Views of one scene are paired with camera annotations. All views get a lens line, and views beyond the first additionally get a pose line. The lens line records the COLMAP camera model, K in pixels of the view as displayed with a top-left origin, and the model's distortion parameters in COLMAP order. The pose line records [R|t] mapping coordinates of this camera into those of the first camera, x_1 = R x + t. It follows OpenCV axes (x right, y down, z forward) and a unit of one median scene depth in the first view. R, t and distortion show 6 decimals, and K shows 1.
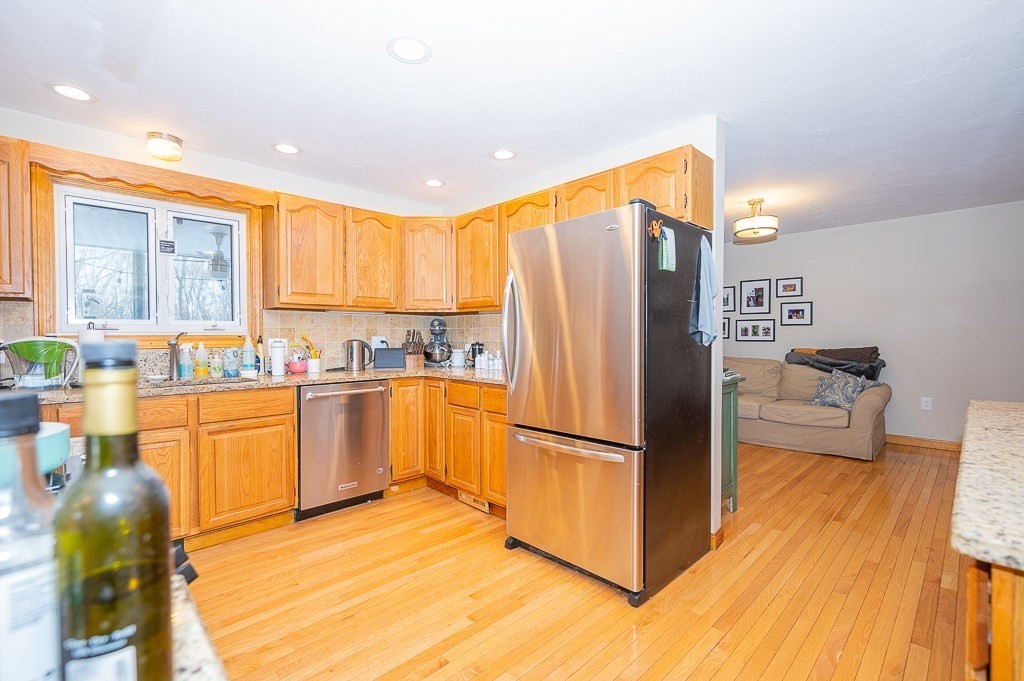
lens RADIAL K [[453.4, 0, 512.0], [0, 453.4, 340.5], [0, 0, 1]] dist [0.000618, -0.000061]
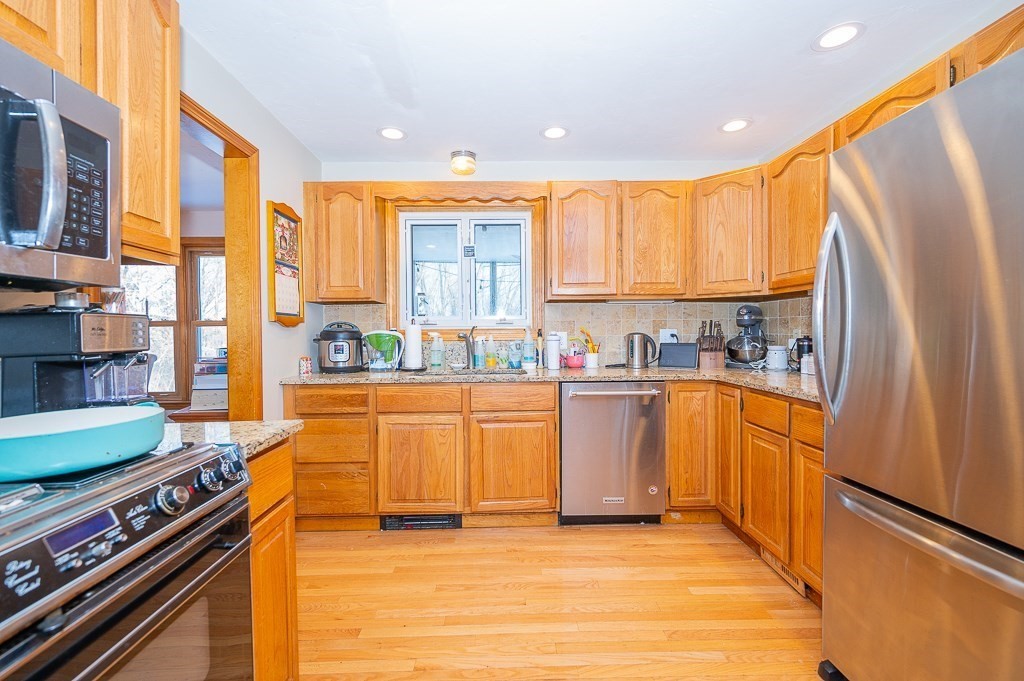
lens RADIAL K [[443.1, 0, 509.0], [0, 443.1, 338.2], [0, 0, 1]] dist [0.000501, -0.000093]
pose [[0.731278, 0.005813, -0.682054, 0.069844], [-0.001454, 0.999975, 0.006964, 0.003476], [0.682078, -0.004101, 0.731268, 0.240624]]
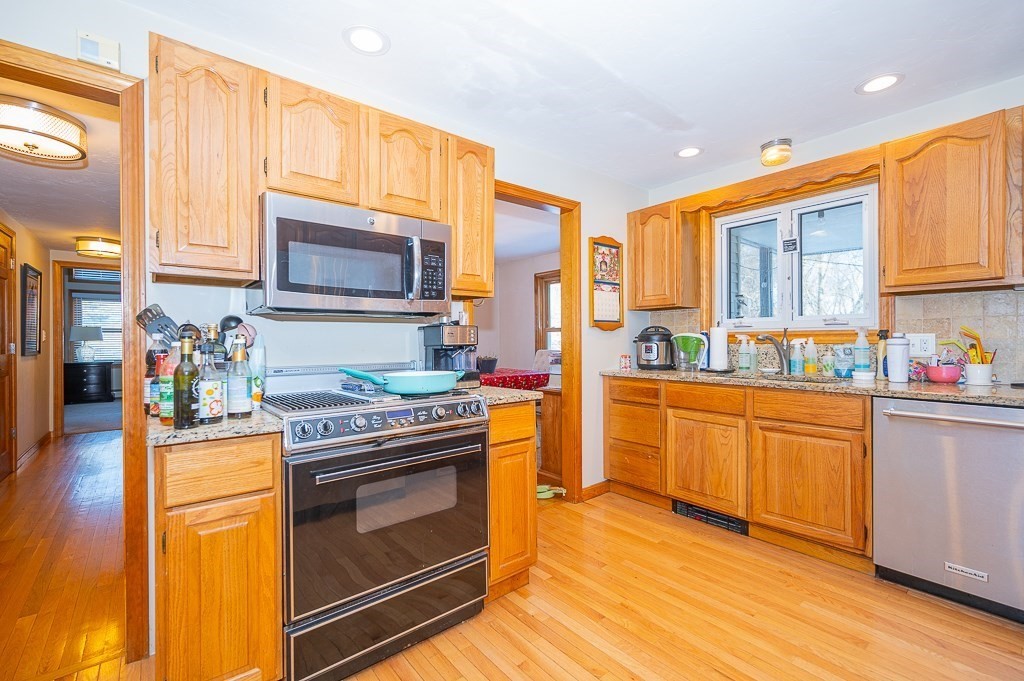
lens RADIAL K [[443.1, 0, 509.0], [0, 443.1, 338.2], [0, 0, 1]] dist [0.000501, -0.000093]
pose [[-0.094439, 0.002297, -0.995528, 0.293504], [-0.003854, 0.999989, 0.002673, 0.004552], [0.995523, 0.004089, -0.094429, 0.435828]]
